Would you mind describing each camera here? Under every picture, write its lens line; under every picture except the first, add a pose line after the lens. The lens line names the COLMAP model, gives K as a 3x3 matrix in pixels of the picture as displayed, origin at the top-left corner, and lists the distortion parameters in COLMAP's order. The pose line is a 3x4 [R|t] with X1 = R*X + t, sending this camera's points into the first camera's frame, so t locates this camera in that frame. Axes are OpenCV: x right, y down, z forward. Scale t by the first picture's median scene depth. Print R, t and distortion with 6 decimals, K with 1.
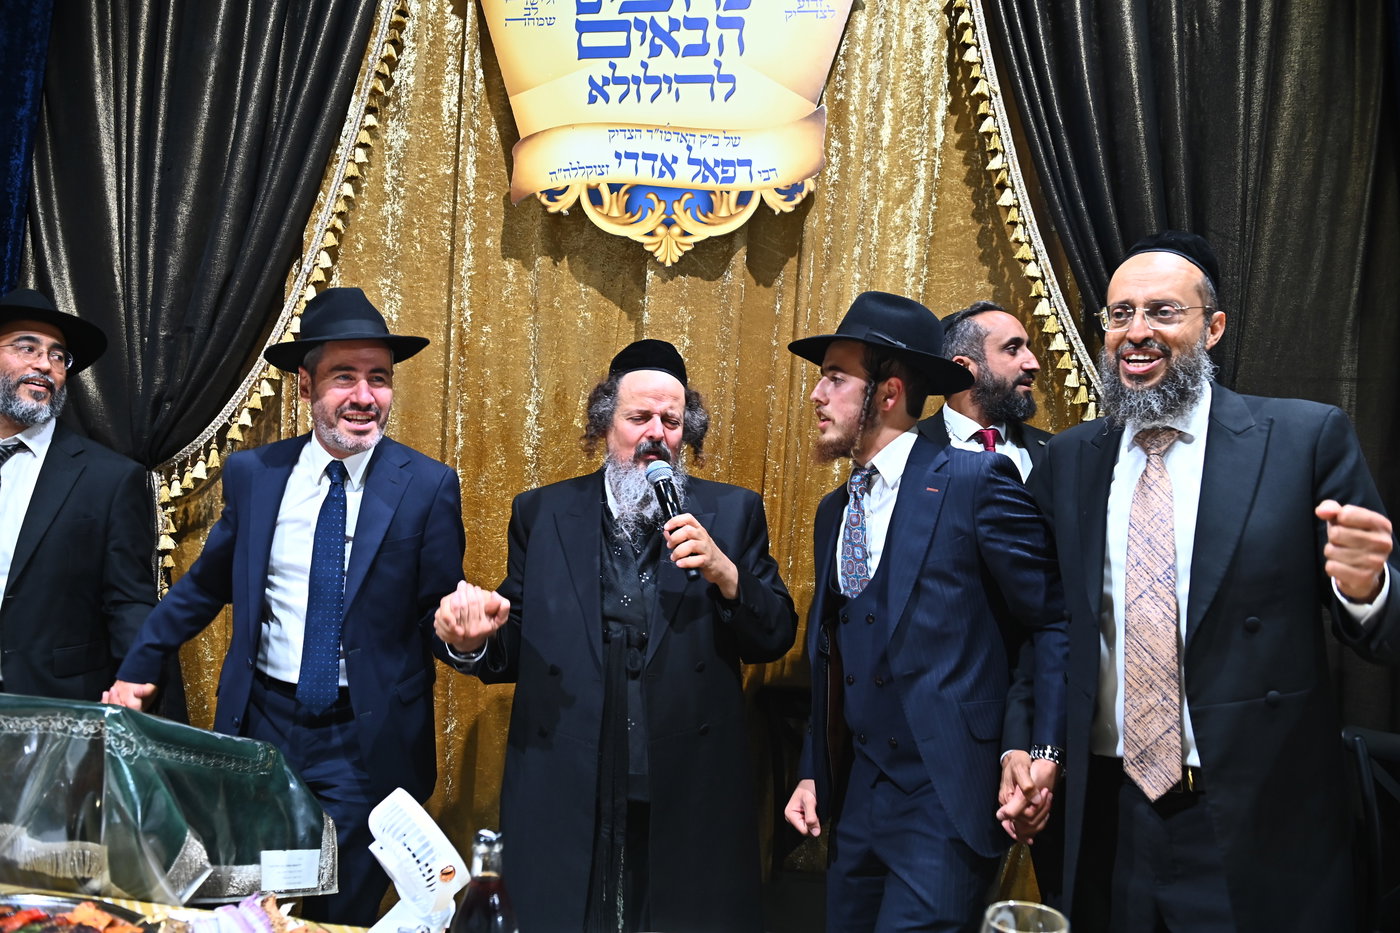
lens RADIAL K [[951.3, 0, 700.0], [0, 951.3, 466.5], [0, 0, 1]] dist [-0.020903, -0.045505]
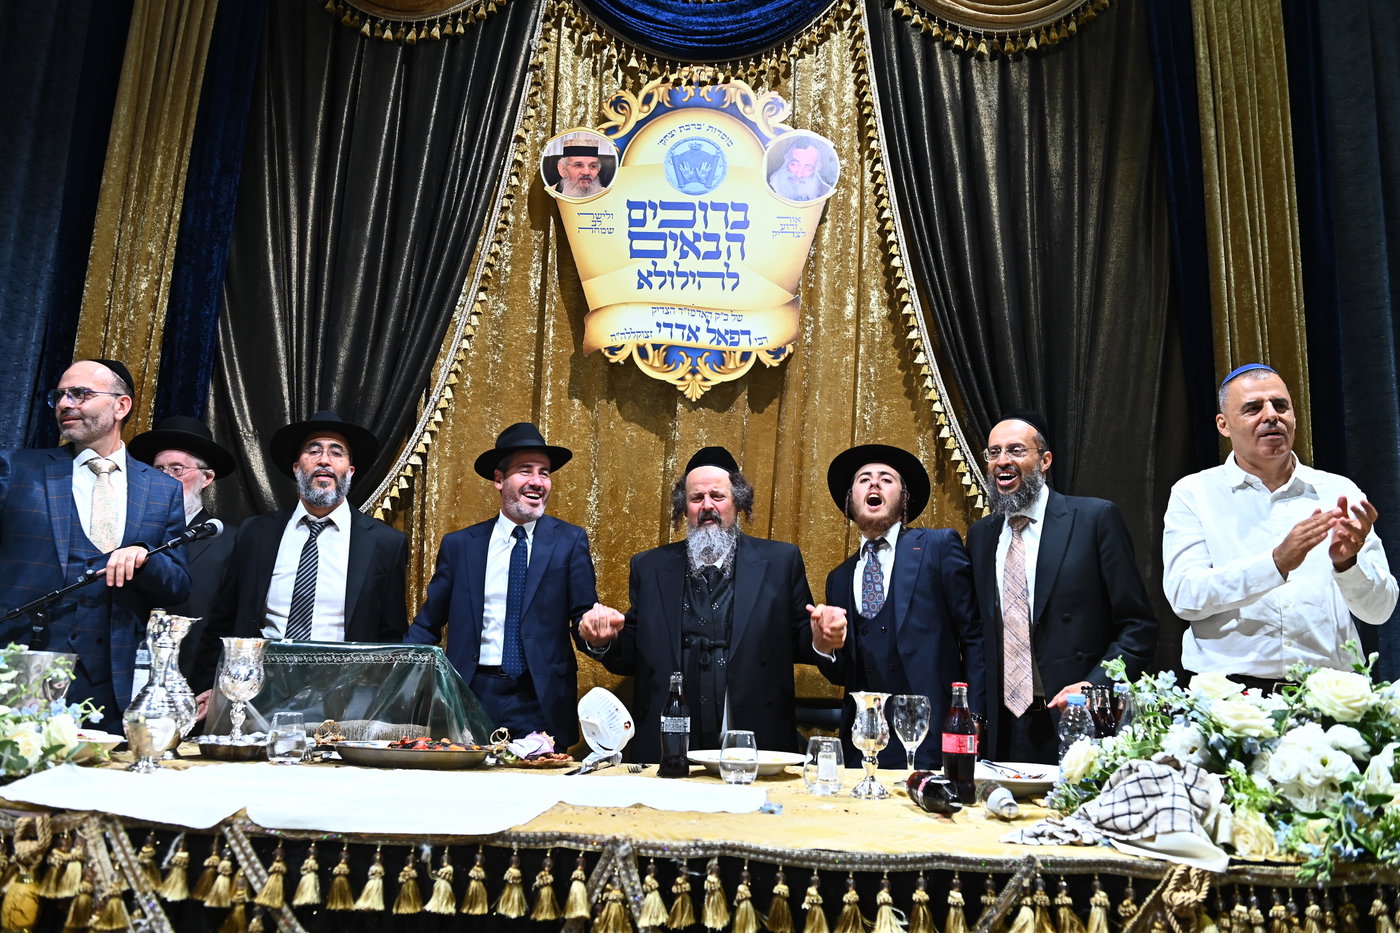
lens RADIAL K [[1086.2, 0, 700.0], [0, 1086.2, 466.5], [0, 0, 1]] dist [-0.006625, -0.017909]
pose [[0.996868, 0.007443, 0.078733, -0.152911], [0.001078, 0.994189, -0.107646, 0.067726], [-0.079077, 0.107393, 0.991067, -0.636579]]
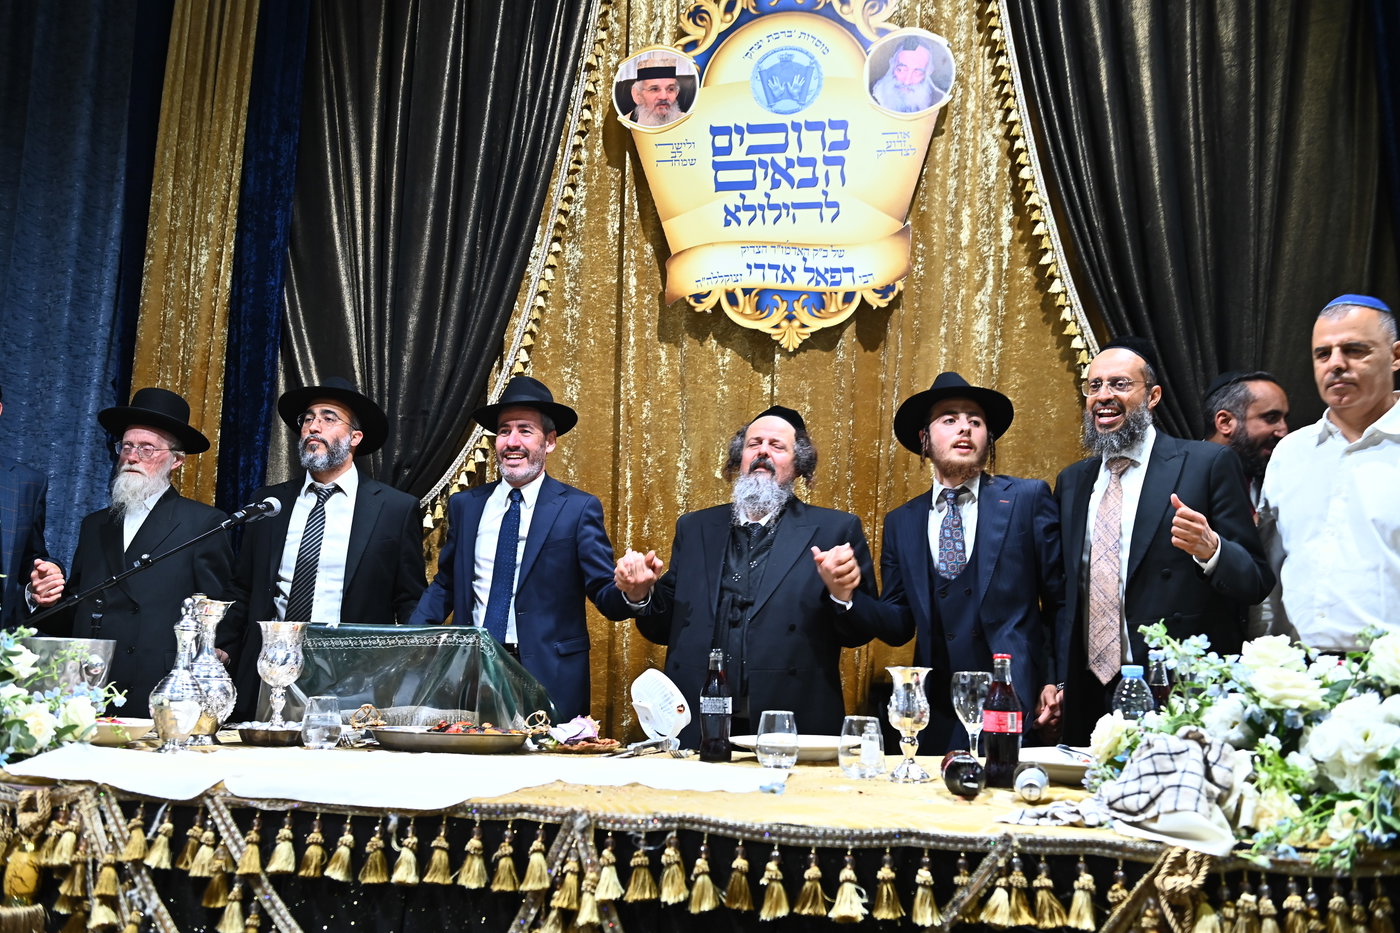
lens RADIAL K [[1289.0, 0, 700.0], [0, 1289.0, 466.5], [0, 0, 1]] dist [0.036099, -0.001929]
pose [[0.994747, -0.031811, -0.097293, 0.009000], [0.023961, 0.996441, -0.080814, 0.082449], [0.099517, 0.078059, 0.991969, -0.726120]]
